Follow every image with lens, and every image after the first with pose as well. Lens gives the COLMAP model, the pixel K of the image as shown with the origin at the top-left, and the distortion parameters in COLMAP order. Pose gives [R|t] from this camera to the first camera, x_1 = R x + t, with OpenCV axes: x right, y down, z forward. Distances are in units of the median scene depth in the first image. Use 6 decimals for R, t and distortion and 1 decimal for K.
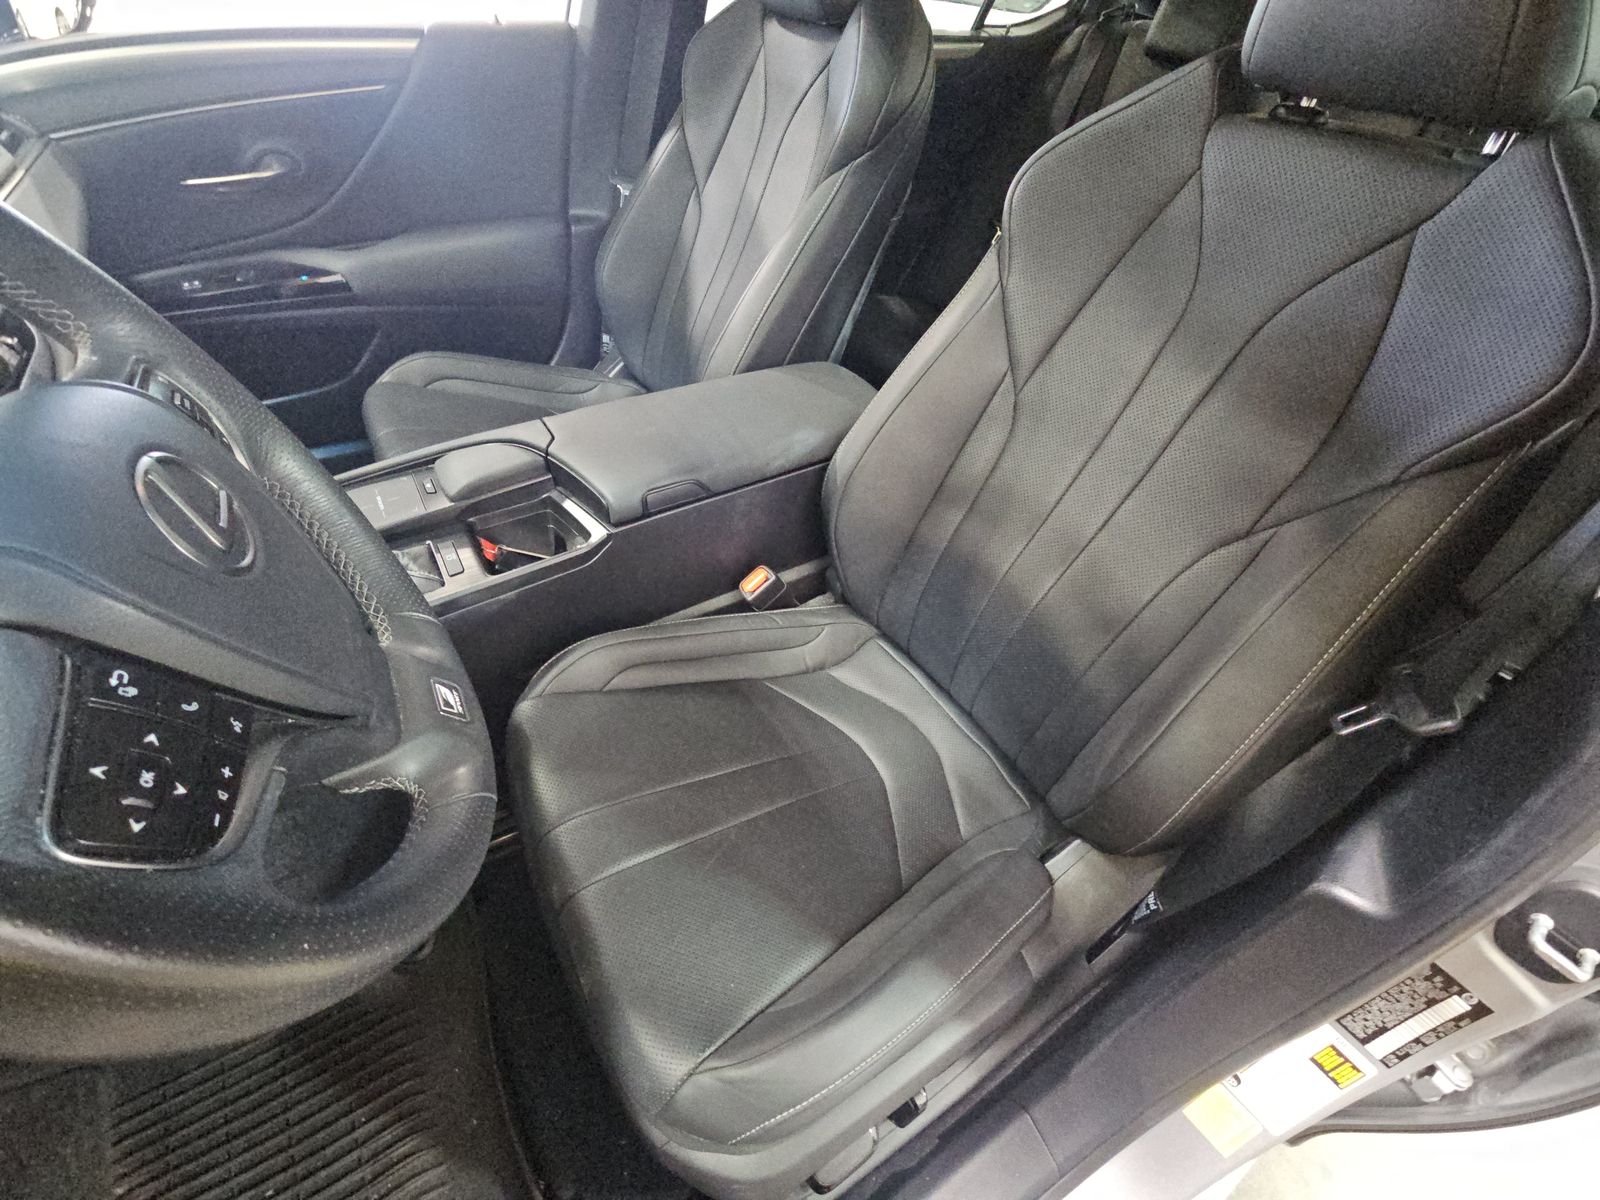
lens RADIAL K [[650.7, 0, 800.0], [0, 650.7, 600.0], [0, 0, 1]] dist [-0.002439, -0.000515]
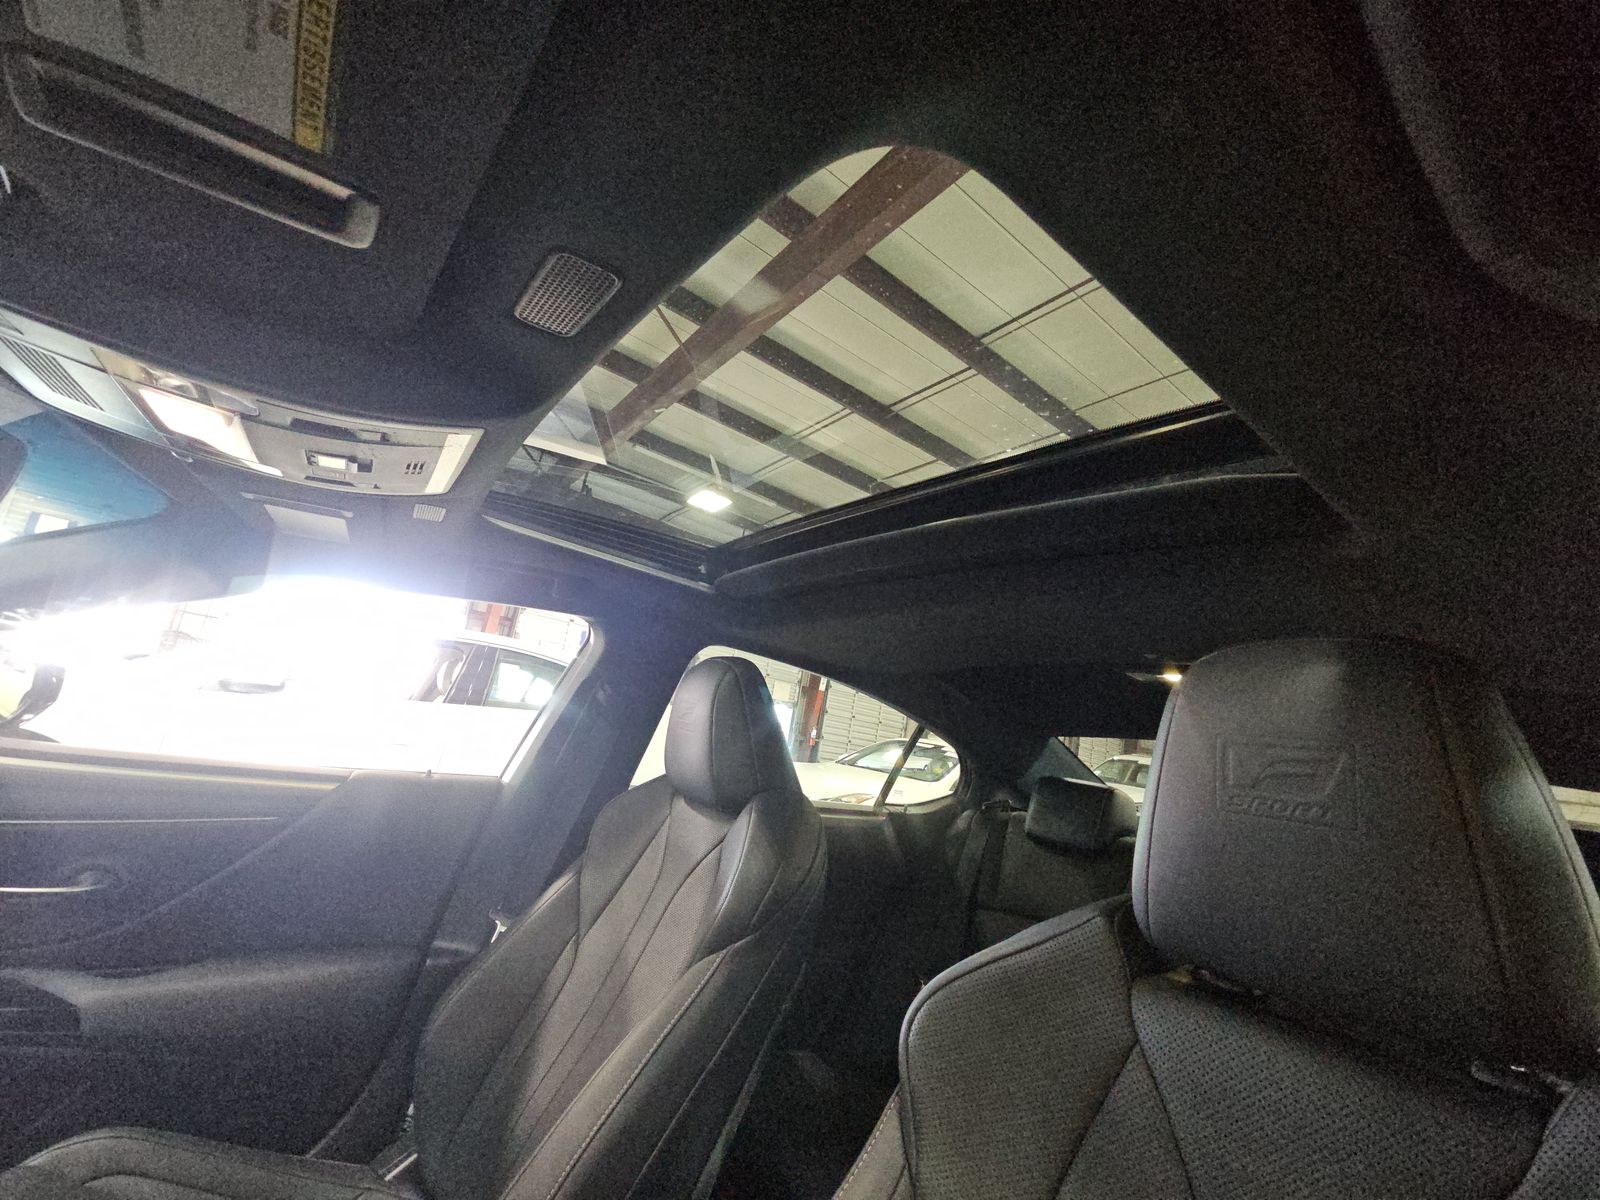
lens RADIAL K [[652.9, 0, 800.0], [0, 652.9, 600.0], [0, 0, 1]] dist [0.009017, -0.010611]
pose [[0.994815, 0.094207, 0.038313, 0.081301], [-0.020610, 0.555662, -0.831153, -0.173831], [-0.099589, 0.826054, 0.554722, 0.104012]]
